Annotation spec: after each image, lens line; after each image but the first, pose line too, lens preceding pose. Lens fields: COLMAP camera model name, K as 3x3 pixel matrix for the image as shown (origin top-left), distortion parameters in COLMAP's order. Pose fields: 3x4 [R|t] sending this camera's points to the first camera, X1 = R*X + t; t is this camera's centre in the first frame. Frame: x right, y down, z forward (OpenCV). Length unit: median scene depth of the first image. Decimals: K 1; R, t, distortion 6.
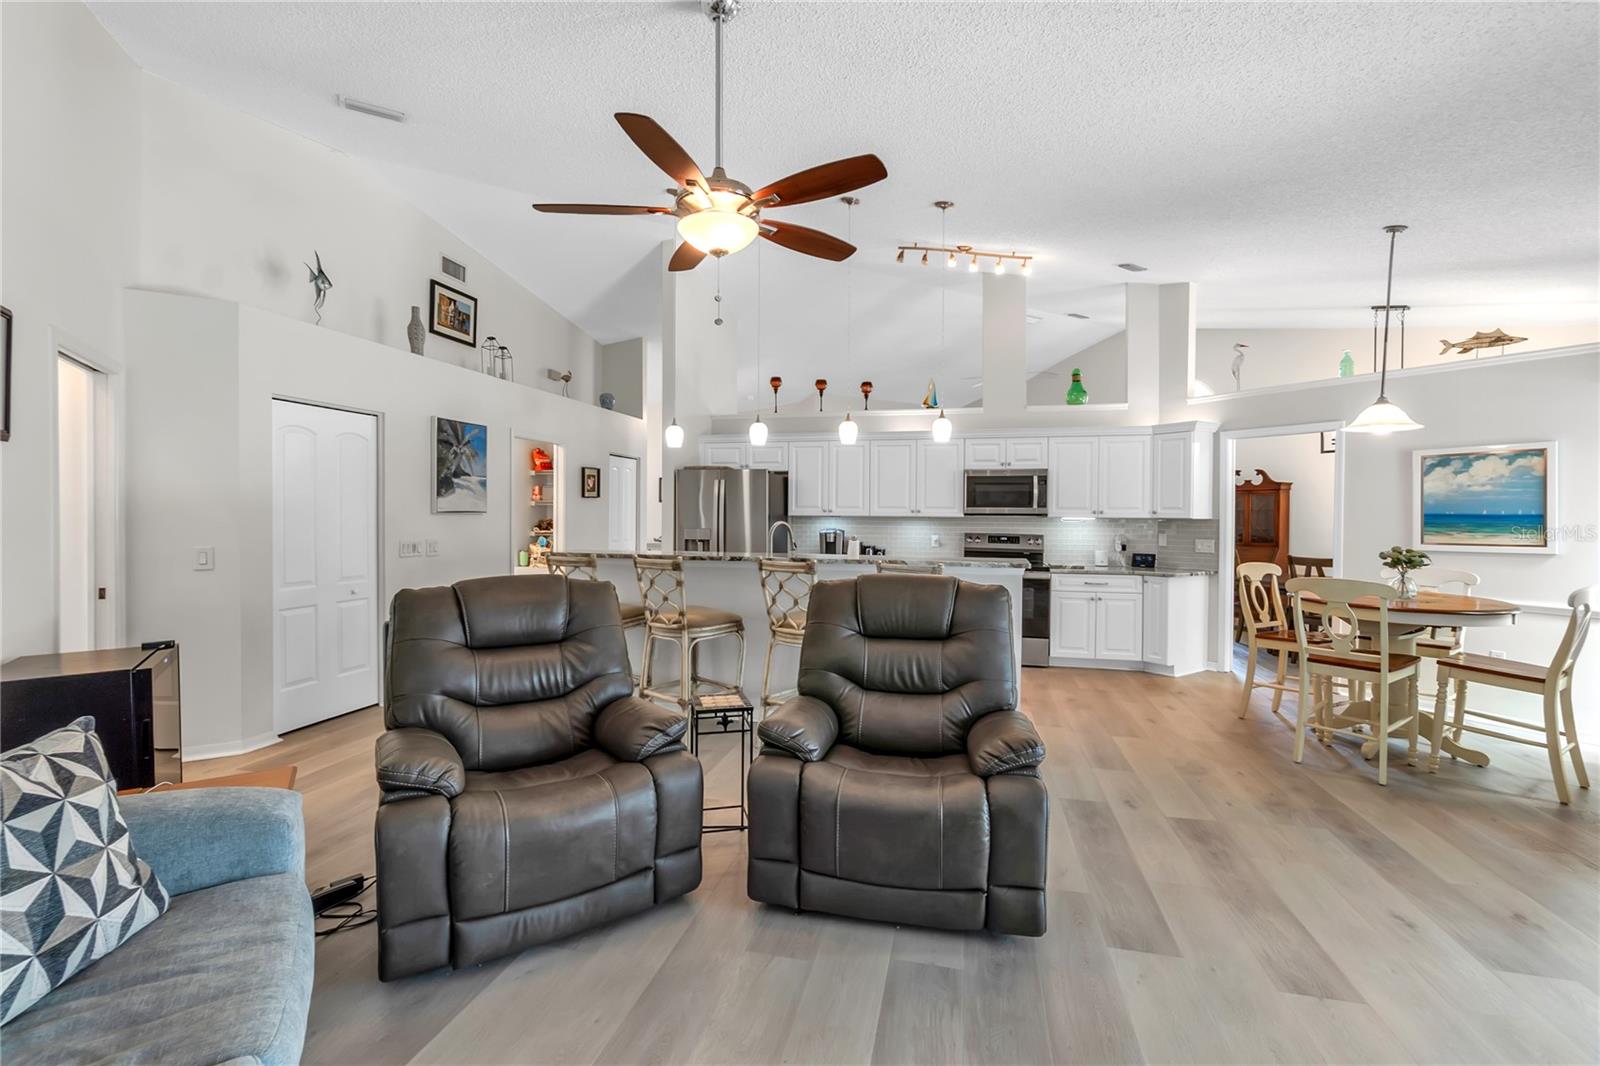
lens RADIAL K [[693.2, 0, 797.4], [0, 693.2, 523.3], [0, 0, 1]] dist [-0.009762, 0.002533]
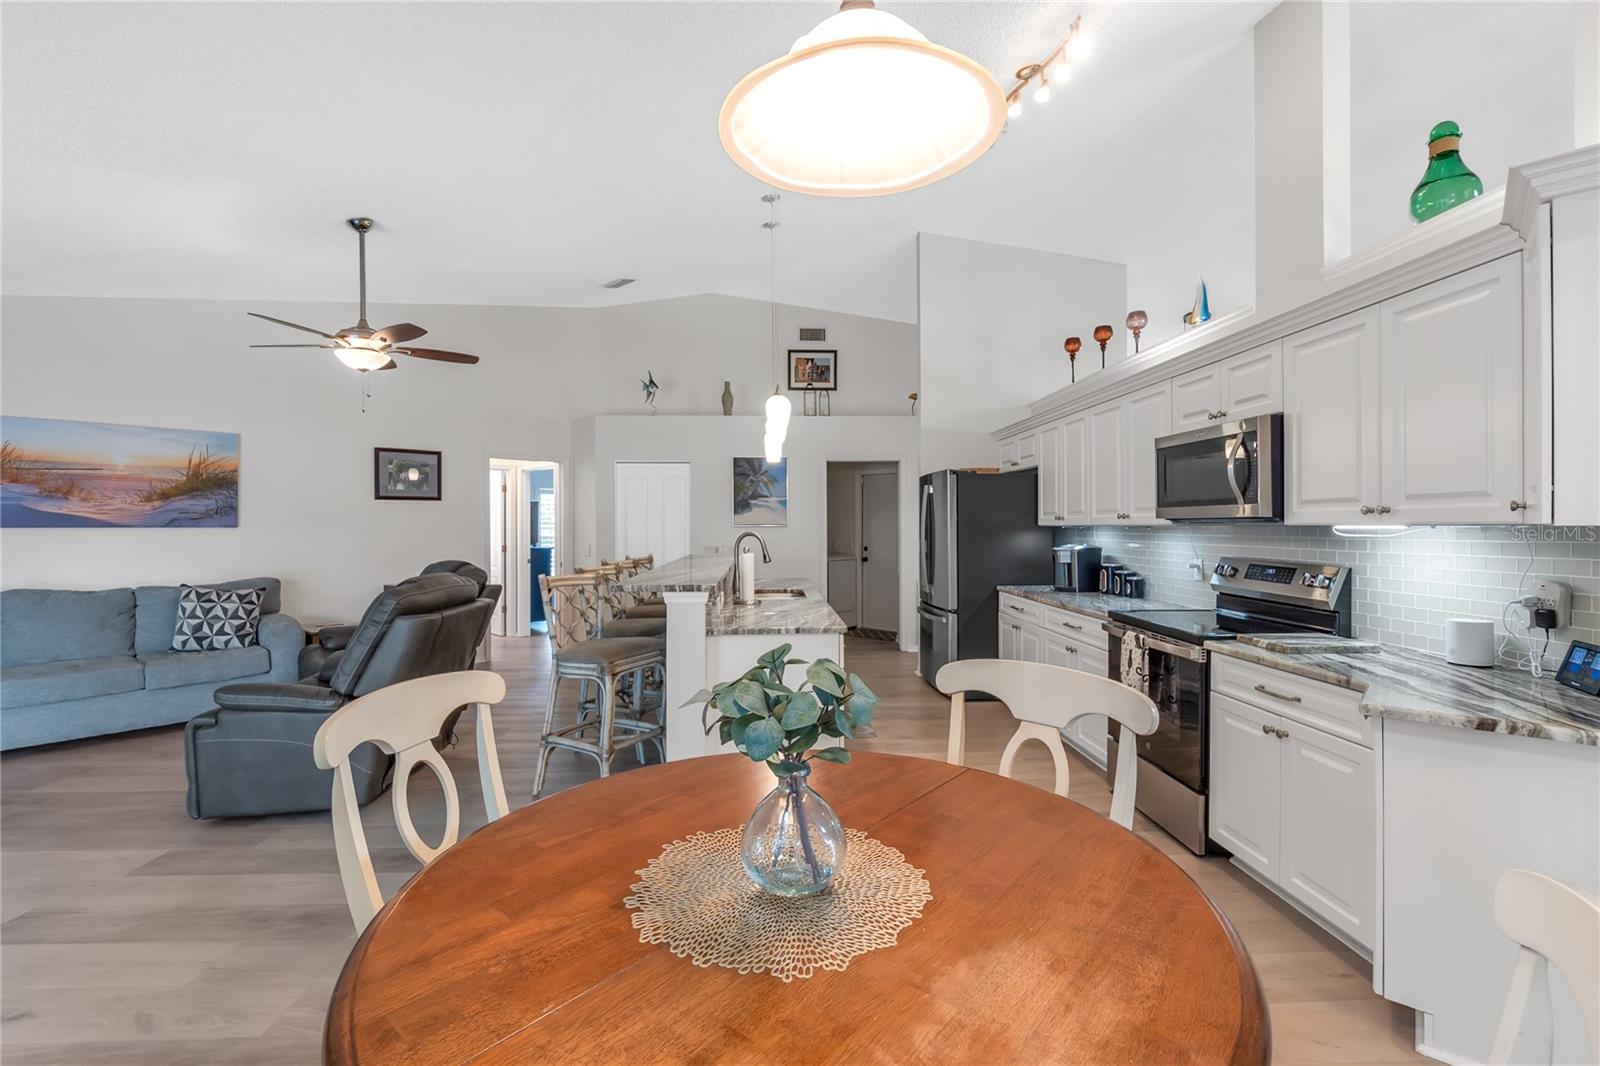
lens RADIAL K [[693.2, 0, 797.2], [0, 693.2, 528.1], [0, 0, 1]] dist [-0.009762, 0.002533]
pose [[0.281476, -0.005459, -0.959553, 0.758185], [-0.008254, 0.999933, -0.008109, -0.000676], [0.959533, 0.010202, 0.281412, 0.654582]]
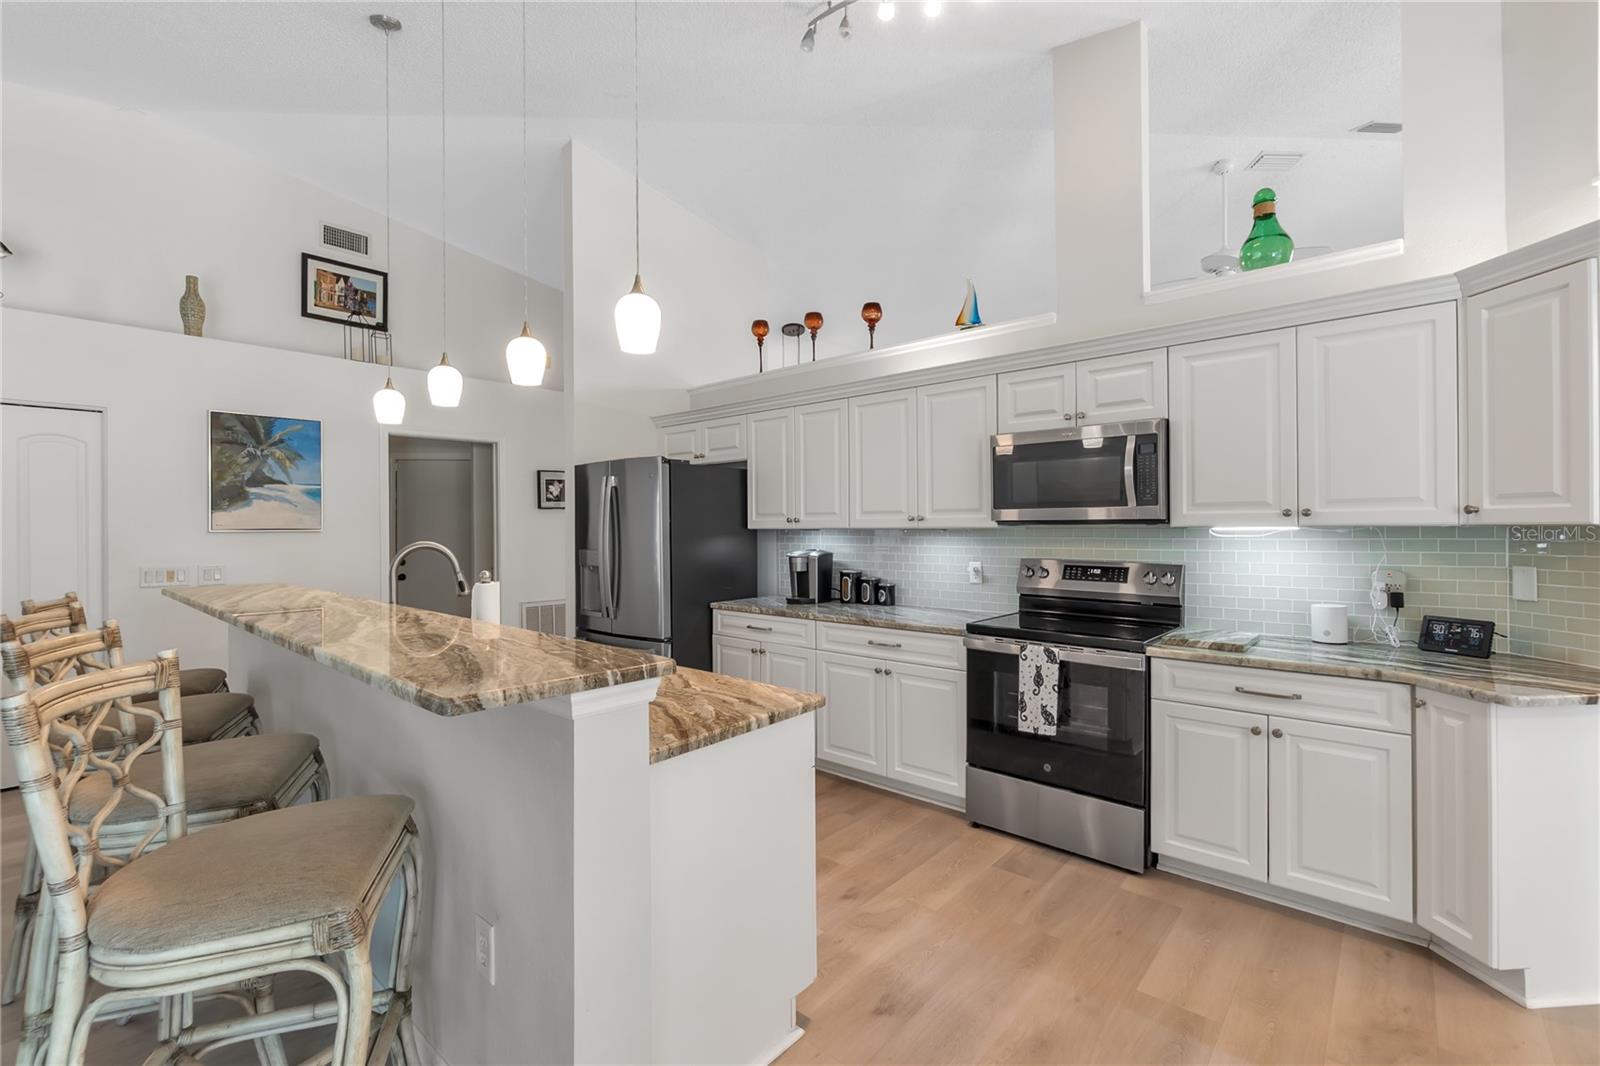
lens RADIAL K [[693.2, 0, 797.3], [0, 693.2, 529.4], [0, 0, 1]] dist [-0.009762, 0.002533]
pose [[0.885662, -0.011282, -0.464193, 0.393108], [0.006171, 0.999902, -0.012528, -0.003066], [0.464289, 0.008231, 0.885645, 0.547257]]
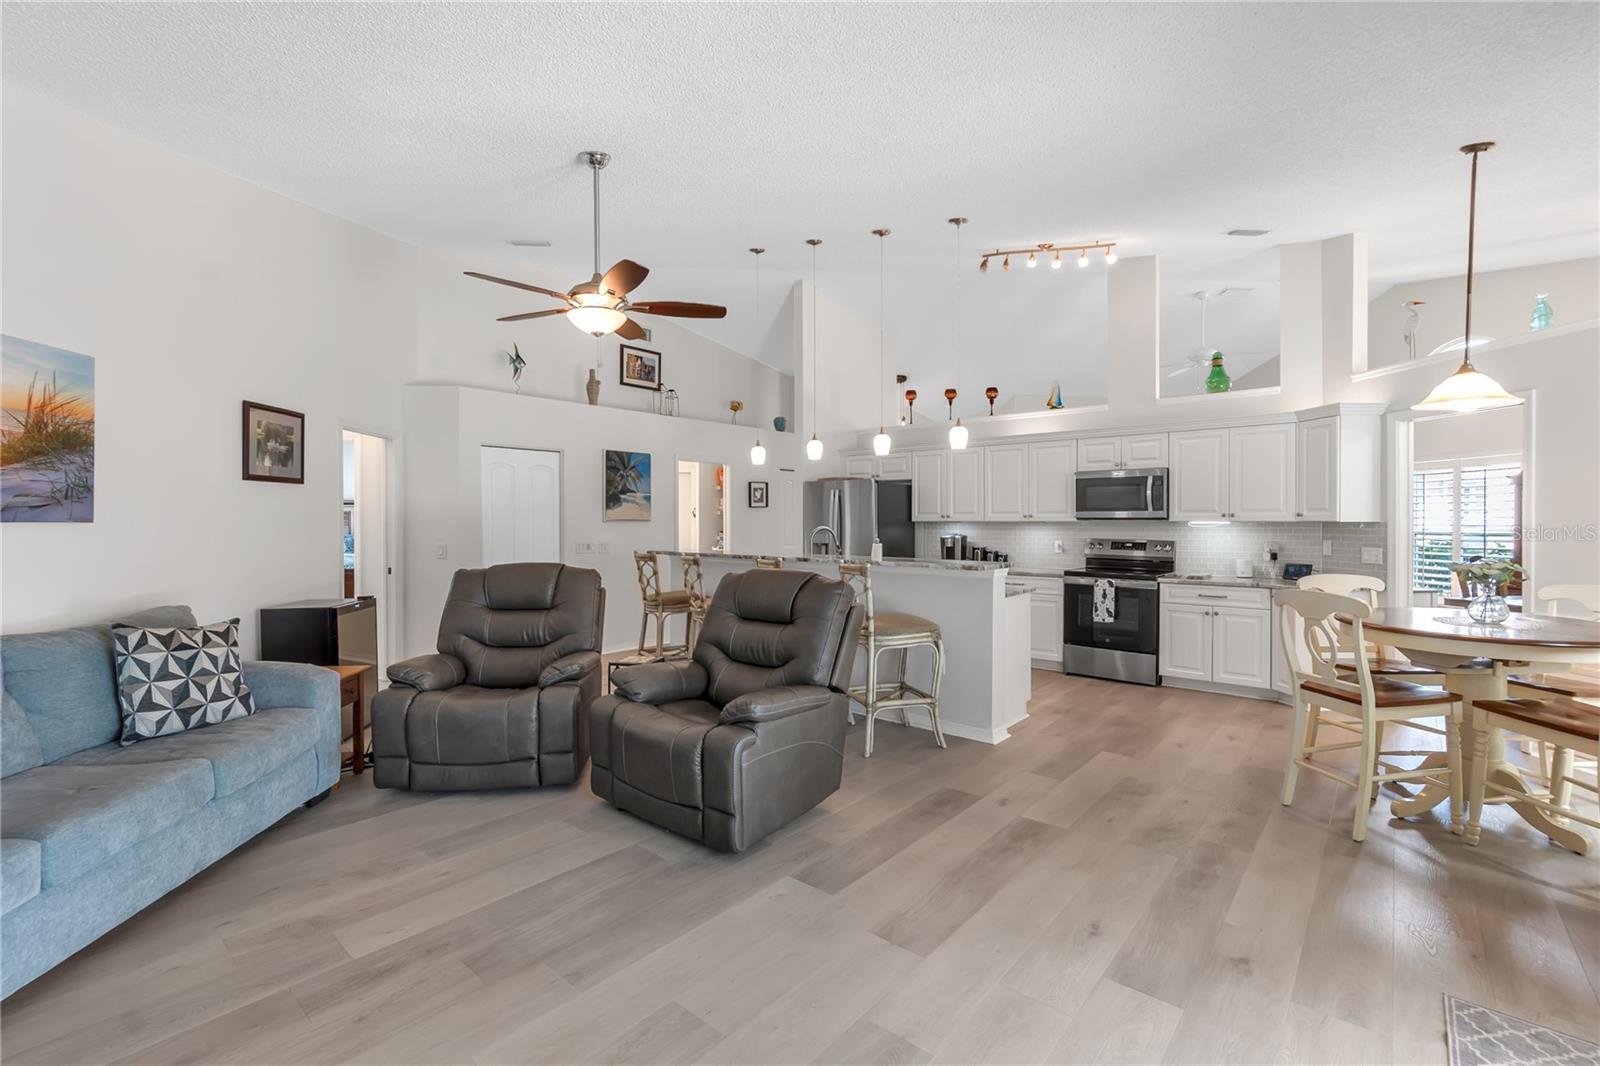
lens RADIAL K [[693.2, 0, 795.2], [0, 693.2, 528.8], [0, 0, 1]] dist [-0.009762, 0.002533]
pose [[0.890807, -0.001761, -0.454378, 0.372717], [0.000465, 0.999995, -0.002964, 0.003731], [0.454381, 0.002429, 0.890804, -0.027432]]
